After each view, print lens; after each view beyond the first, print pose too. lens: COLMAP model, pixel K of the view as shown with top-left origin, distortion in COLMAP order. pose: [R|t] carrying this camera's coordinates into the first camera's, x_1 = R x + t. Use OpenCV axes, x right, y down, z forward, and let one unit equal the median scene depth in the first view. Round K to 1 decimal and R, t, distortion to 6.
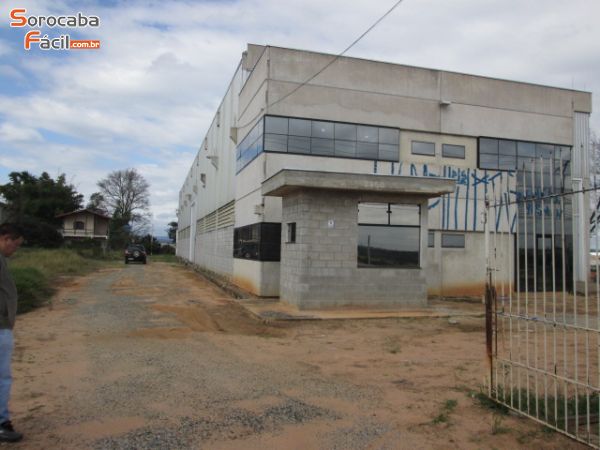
lens RADIAL K [[495.1, 0, 285.5], [0, 495.1, 225.5], [0, 0, 1]] dist [-0.058121, 0.024616]
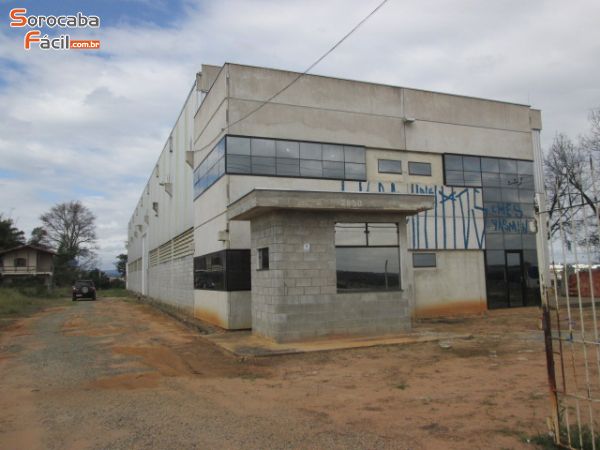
lens RADIAL K [[495.1, 0, 287.2], [0, 495.1, 226.1], [0, 0, 1]] dist [-0.058121, 0.024616]
pose [[0.993796, -0.037240, 0.104795, -0.037202], [0.042838, 0.997744, -0.051685, 0.003420], [-0.102633, 0.055854, 0.993150, 0.075912]]
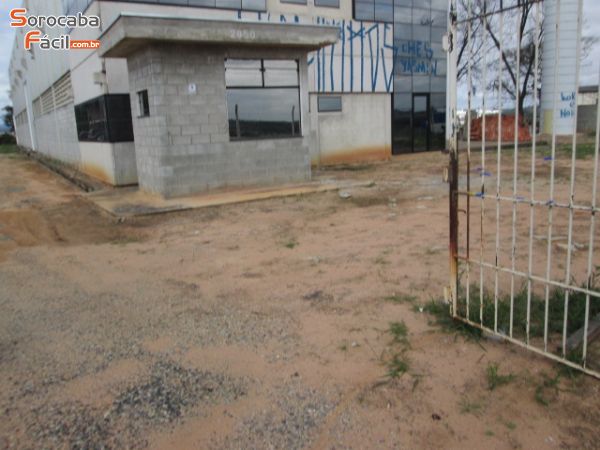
lens RADIAL K [[495.1, 0, 289.3], [0, 495.1, 225.9], [0, 0, 1]] dist [-0.058121, 0.024616]
pose [[0.959273, -0.119576, 0.255924, 0.011599], [0.051918, 0.965185, 0.256364, 0.014061], [-0.277669, -0.232636, 0.932084, 0.156512]]
